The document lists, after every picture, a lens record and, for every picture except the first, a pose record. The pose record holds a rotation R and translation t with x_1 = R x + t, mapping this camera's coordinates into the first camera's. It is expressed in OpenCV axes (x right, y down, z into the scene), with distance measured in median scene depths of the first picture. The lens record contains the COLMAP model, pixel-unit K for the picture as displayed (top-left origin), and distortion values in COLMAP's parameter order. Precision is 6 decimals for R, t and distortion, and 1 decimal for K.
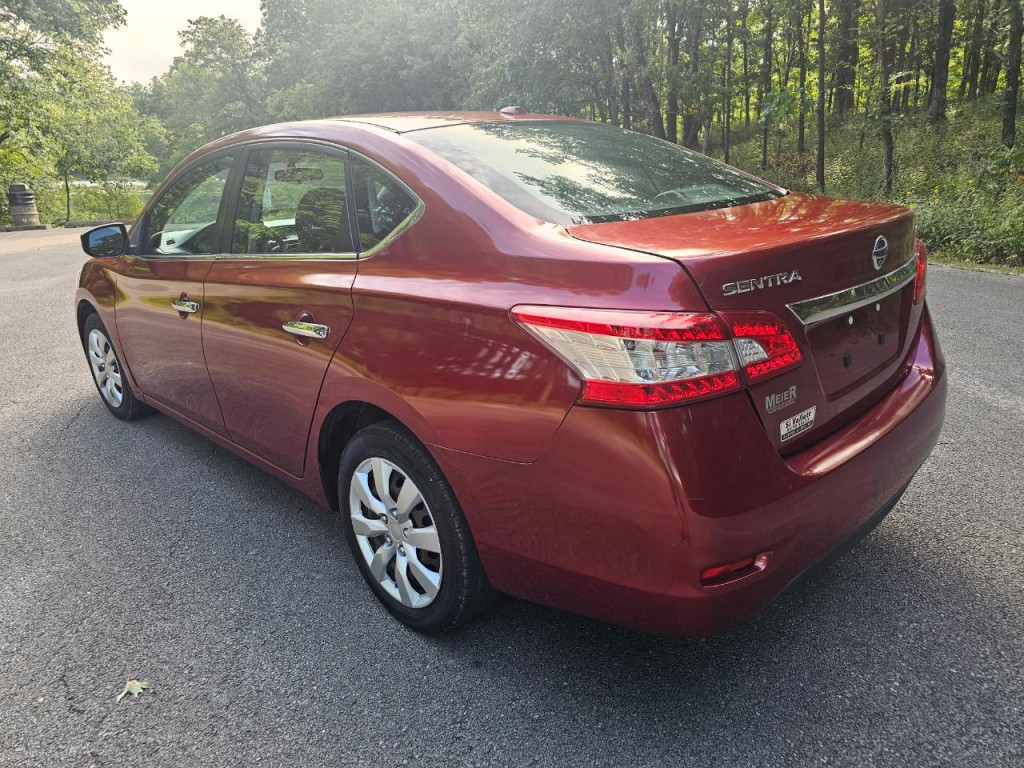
lens RADIAL K [[686.4, 0, 507.1], [0, 686.4, 372.5], [0, 0, 1]] dist [0.051712, -0.043325]
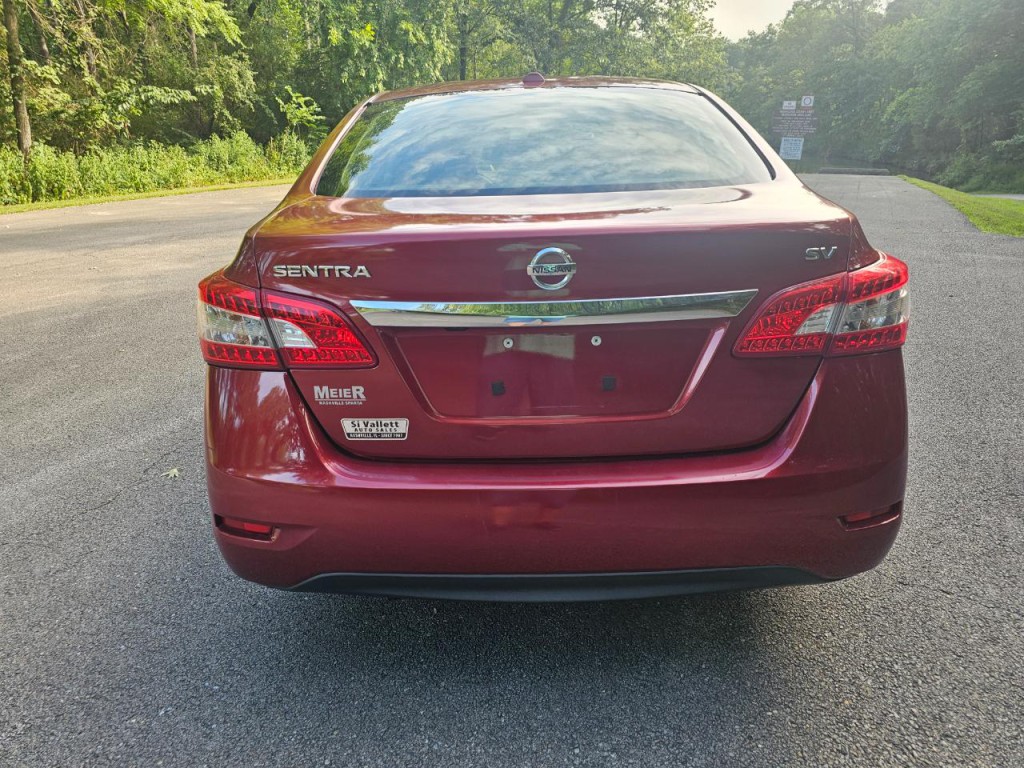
lens RADIAL K [[686.4, 0, 507.1], [0, 686.4, 372.5], [0, 0, 1]] dist [0.051712, -0.043325]
pose [[0.707915, 0.255940, -0.658294, 1.208964], [-0.210733, 0.966121, 0.149004, -0.188129], [0.674127, 0.033242, 0.737867, 0.450516]]
